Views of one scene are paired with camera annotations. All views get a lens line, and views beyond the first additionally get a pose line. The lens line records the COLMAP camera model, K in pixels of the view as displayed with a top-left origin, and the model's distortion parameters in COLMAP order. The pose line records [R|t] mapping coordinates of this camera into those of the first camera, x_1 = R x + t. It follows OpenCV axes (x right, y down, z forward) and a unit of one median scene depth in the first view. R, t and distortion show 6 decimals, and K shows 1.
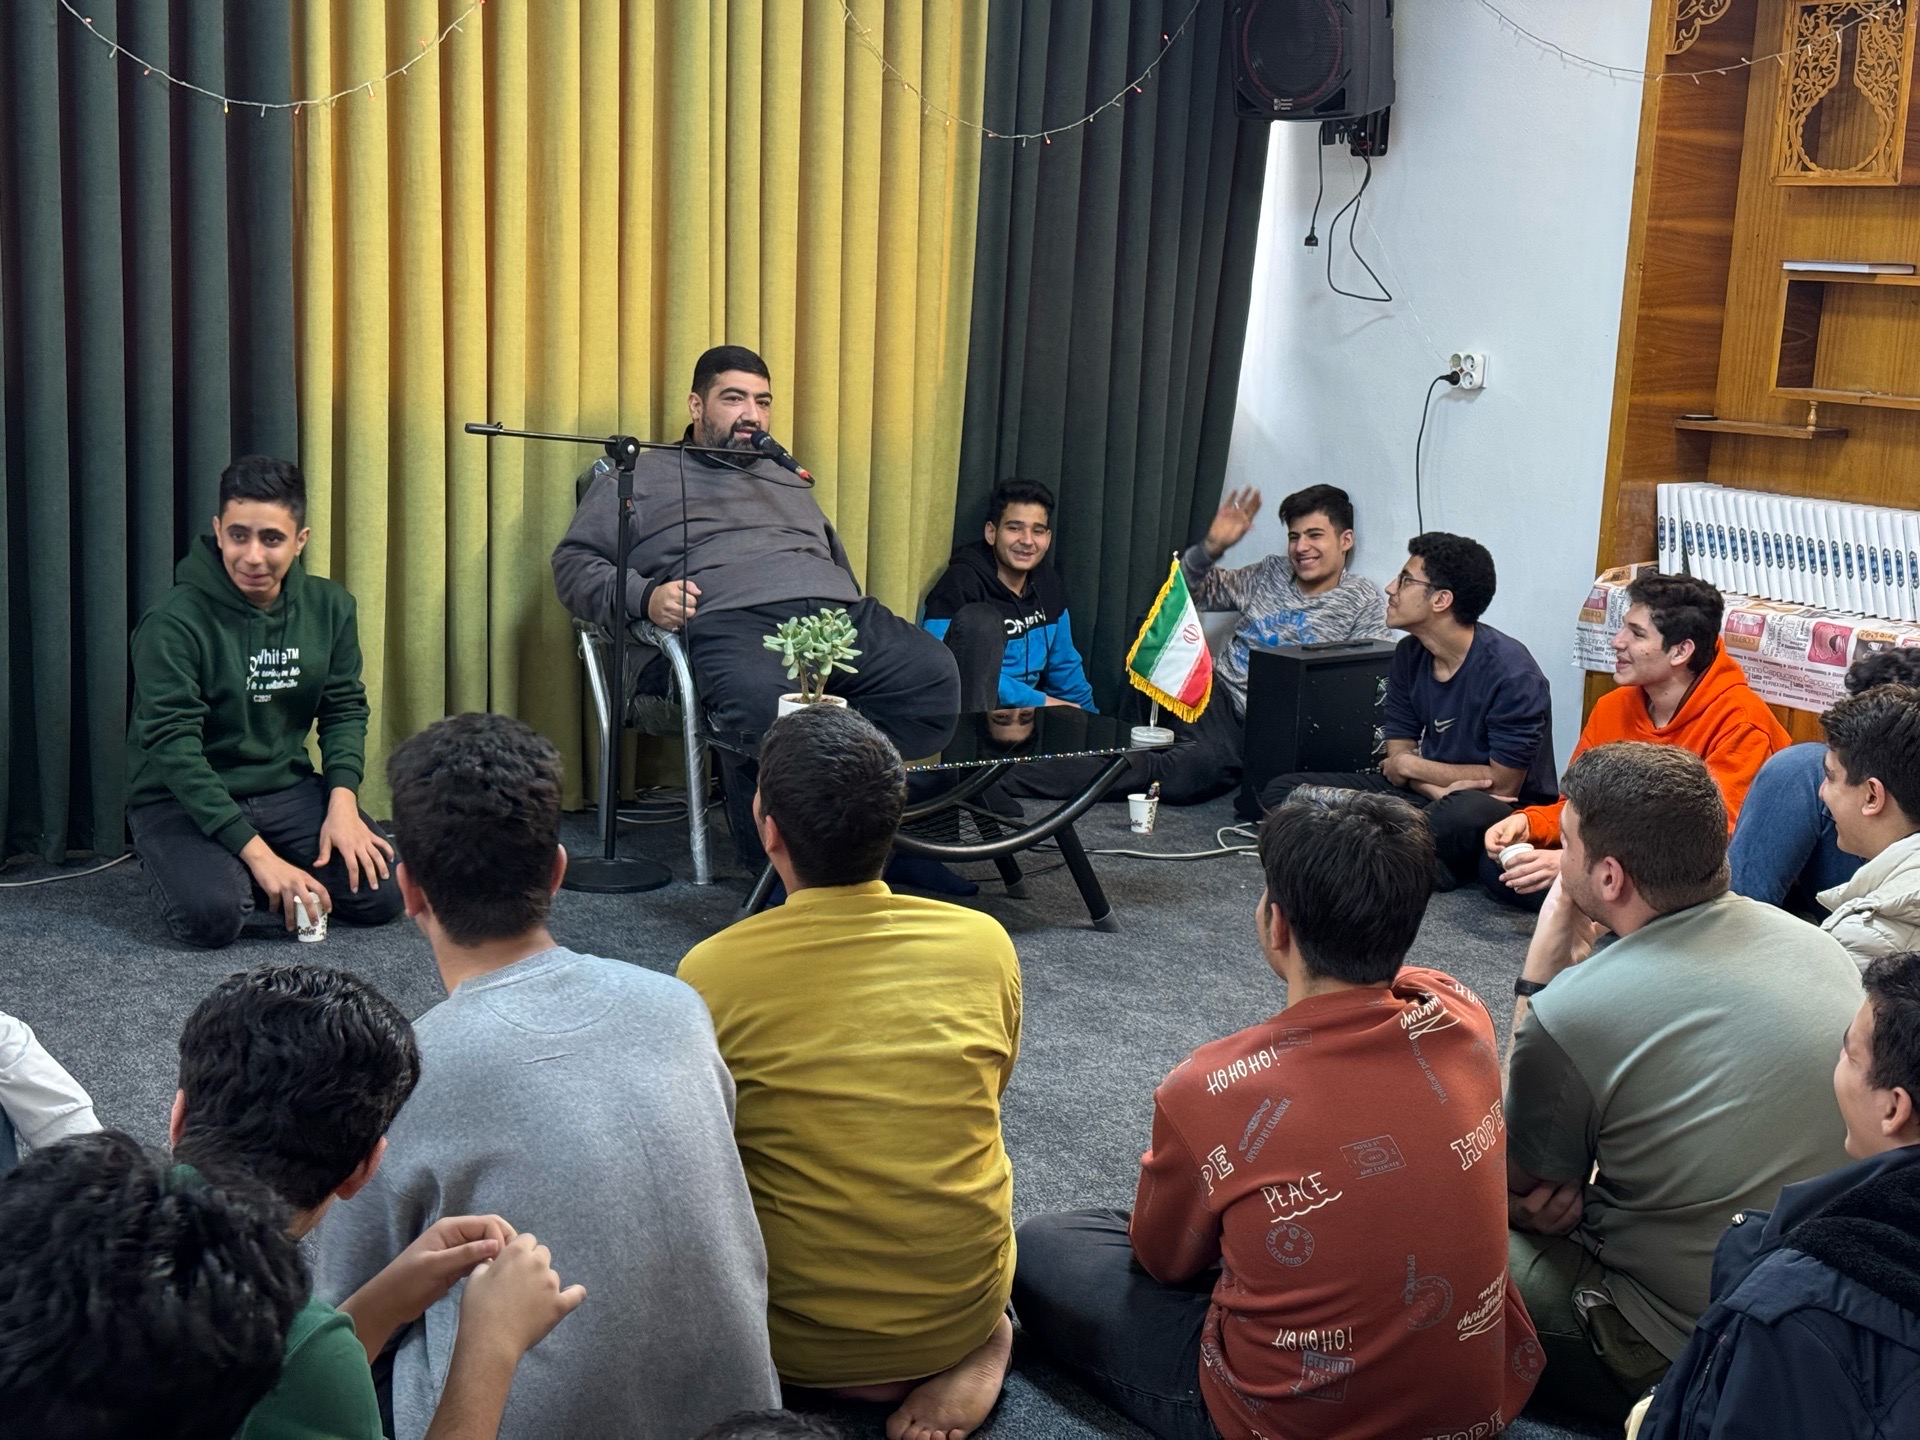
lens RADIAL K [[2686.2, 0, 955.0], [0, 2686.2, 711.5], [0, 0, 1]] dist [0.132653, 0.000000]
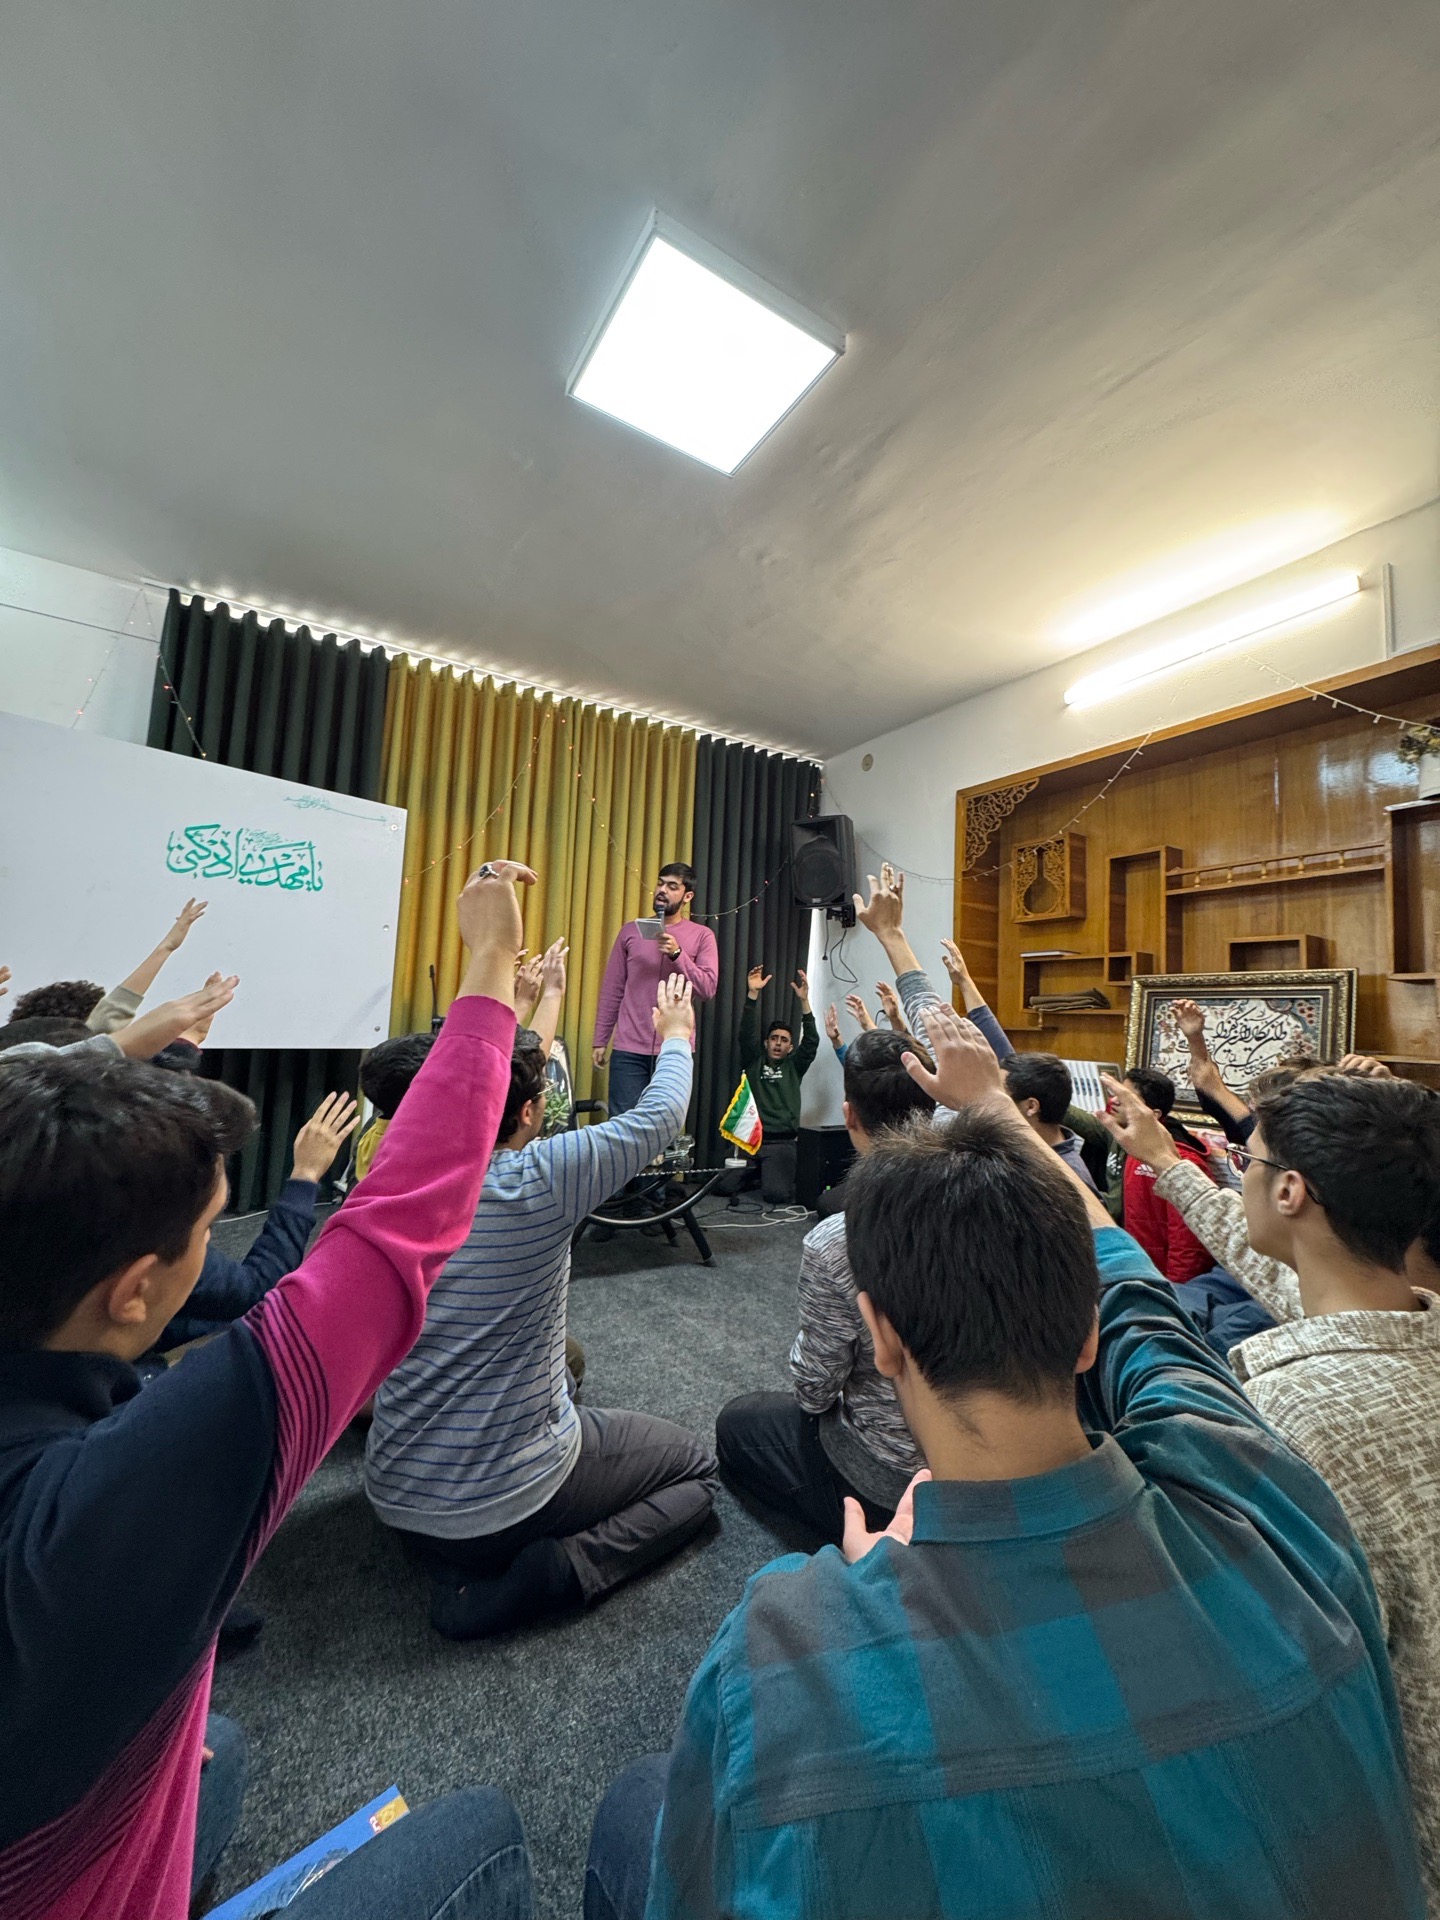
lens RADIAL K [[764.2, 0, 715.9], [0, 764.2, 962.7], [0, 0, 1]] dist [-0.000530, -0.000341]
pose [[0.995594, -0.009716, -0.093267, 0.110027], [-0.015017, 0.965259, -0.260864, 0.013536], [0.092562, 0.261115, 0.960860, 0.366885]]
